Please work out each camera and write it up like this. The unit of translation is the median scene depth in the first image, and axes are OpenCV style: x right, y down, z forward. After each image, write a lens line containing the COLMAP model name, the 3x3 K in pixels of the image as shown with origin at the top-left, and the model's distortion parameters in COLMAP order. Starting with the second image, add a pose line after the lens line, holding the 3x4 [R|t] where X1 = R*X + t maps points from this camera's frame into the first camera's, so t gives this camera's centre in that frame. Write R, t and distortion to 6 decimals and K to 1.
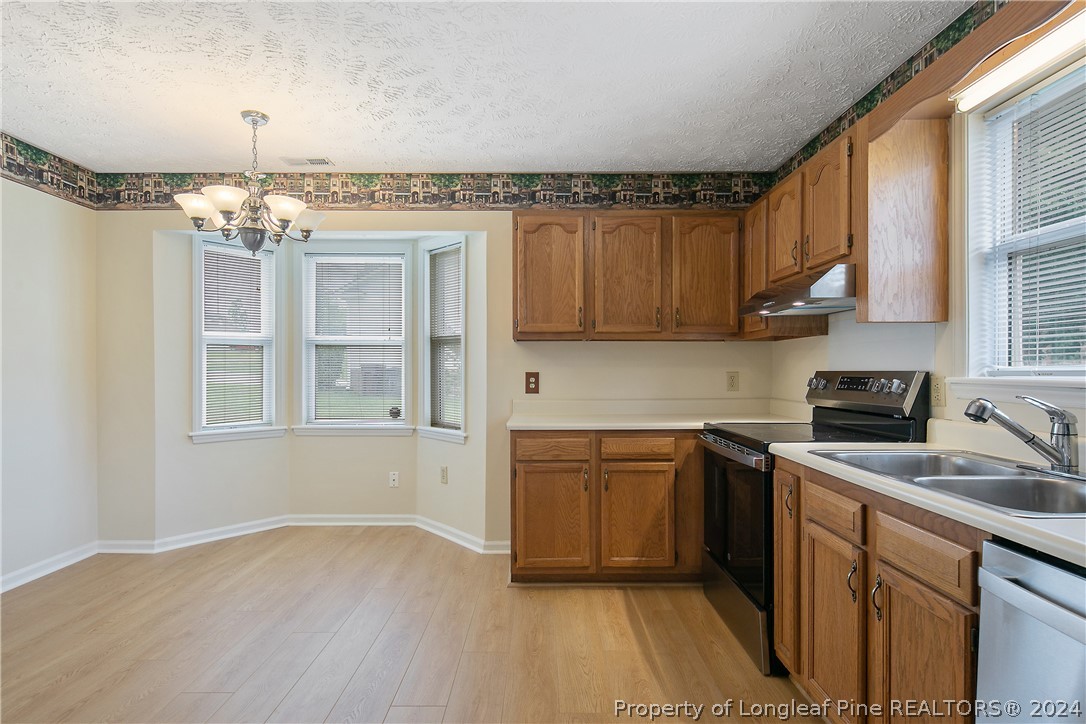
lens RADIAL K [[523.9, 0, 547.7], [0, 523.9, 374.3], [0, 0, 1]] dist [0.002350, -0.003803]
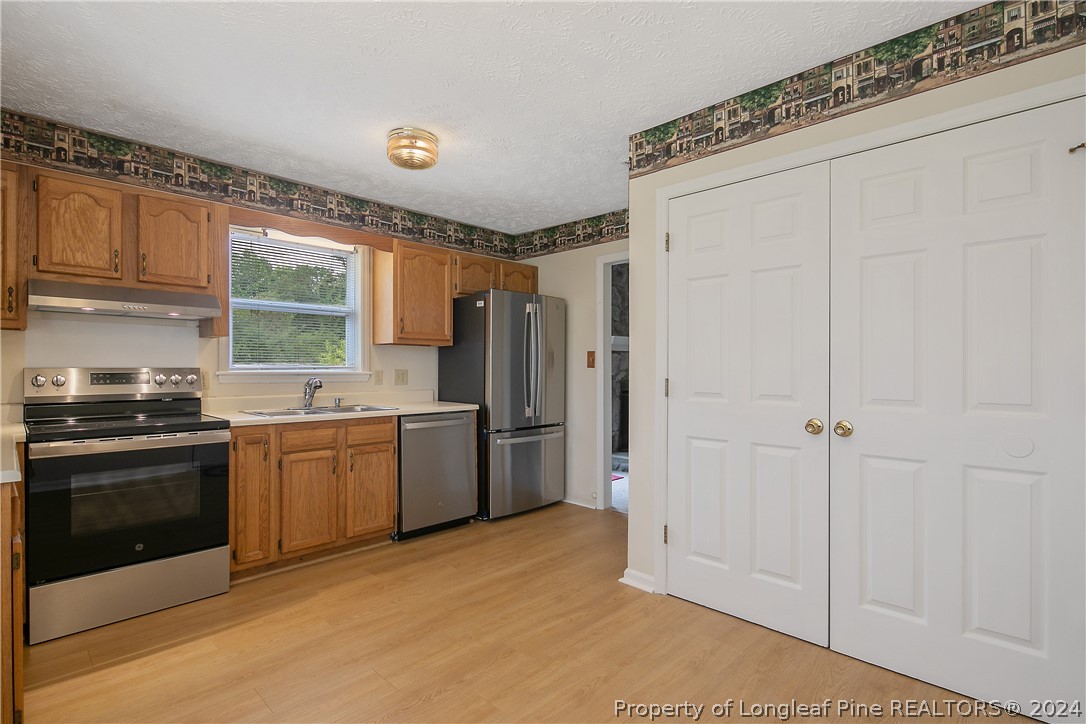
lens RADIAL K [[523.9, 0, 543.8], [0, 523.9, 366.7], [0, 0, 1]] dist [0.002350, -0.003803]
pose [[-0.708274, -0.000039, 0.705937, -0.809441], [0.003707, 0.999986, 0.003774, -0.008109], [-0.705927, 0.005290, -0.708264, 0.992758]]
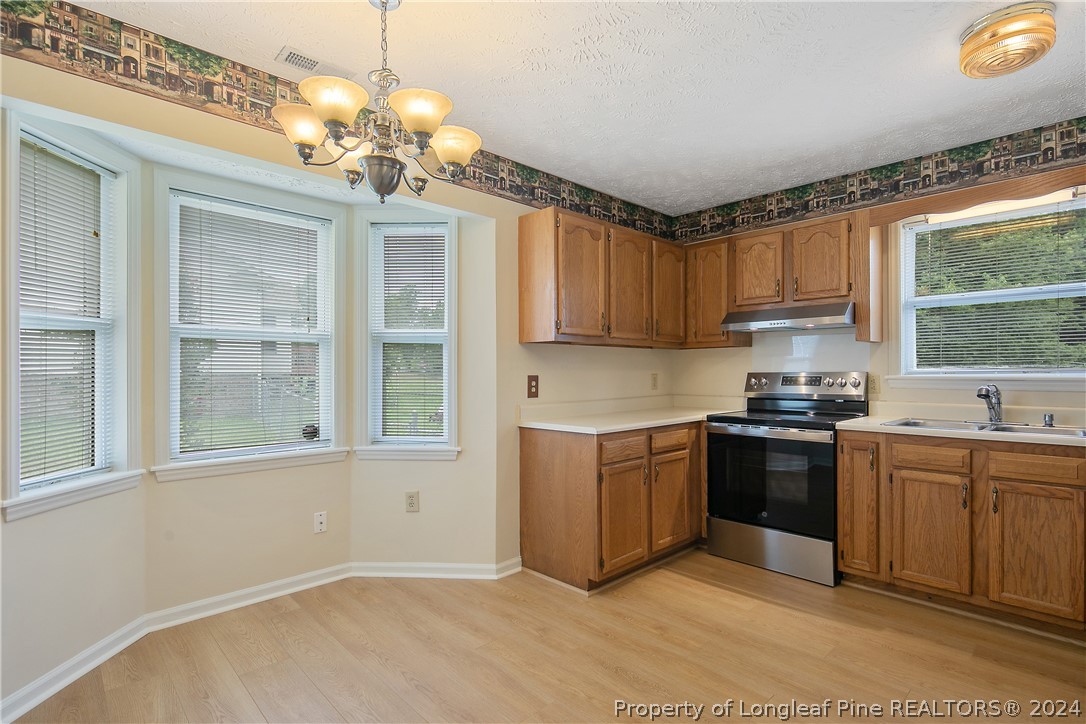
lens RADIAL K [[523.9, 0, 545.3], [0, 523.9, 374.3], [0, 0, 1]] dist [0.002350, -0.003803]
pose [[0.735191, -0.004051, 0.677848, -0.801851], [0.010371, 0.999932, -0.005272, -0.000823], [-0.677781, 0.010906, 0.735183, 0.345204]]
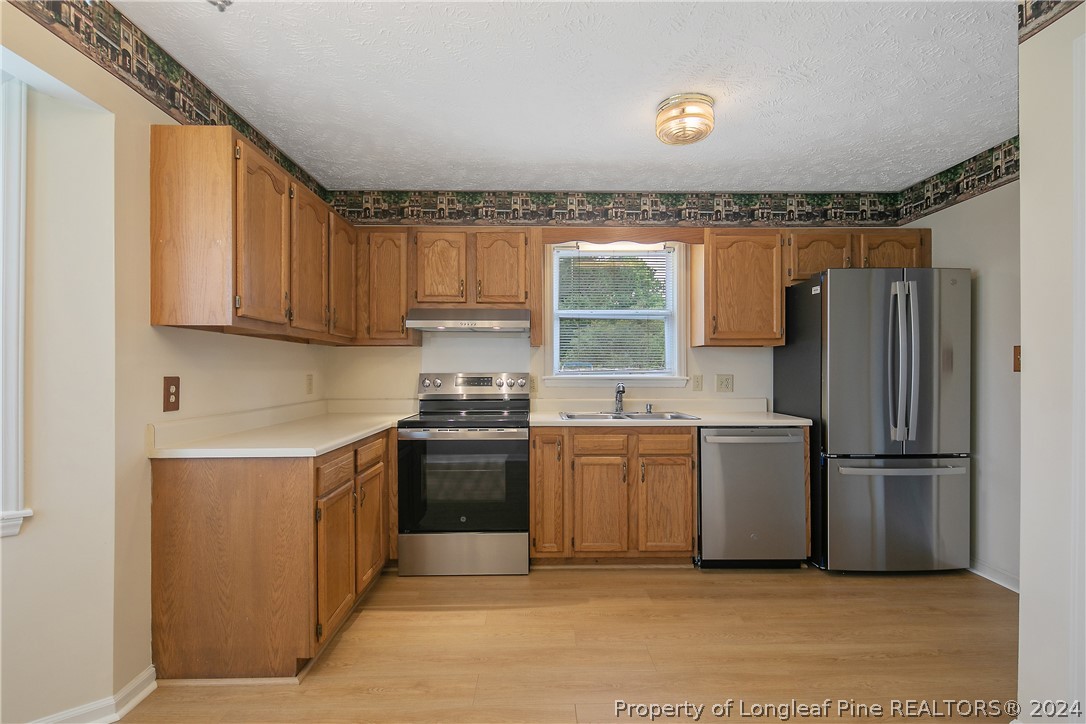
lens RADIAL K [[523.9, 0, 544.0], [0, 523.9, 371.3], [0, 0, 1]] dist [0.002350, -0.003803]
pose [[-0.003763, 0.000311, 0.999993, -0.789024], [0.009401, 0.999956, -0.000276, -0.007580], [-0.999949, 0.009400, -0.003766, 0.685030]]
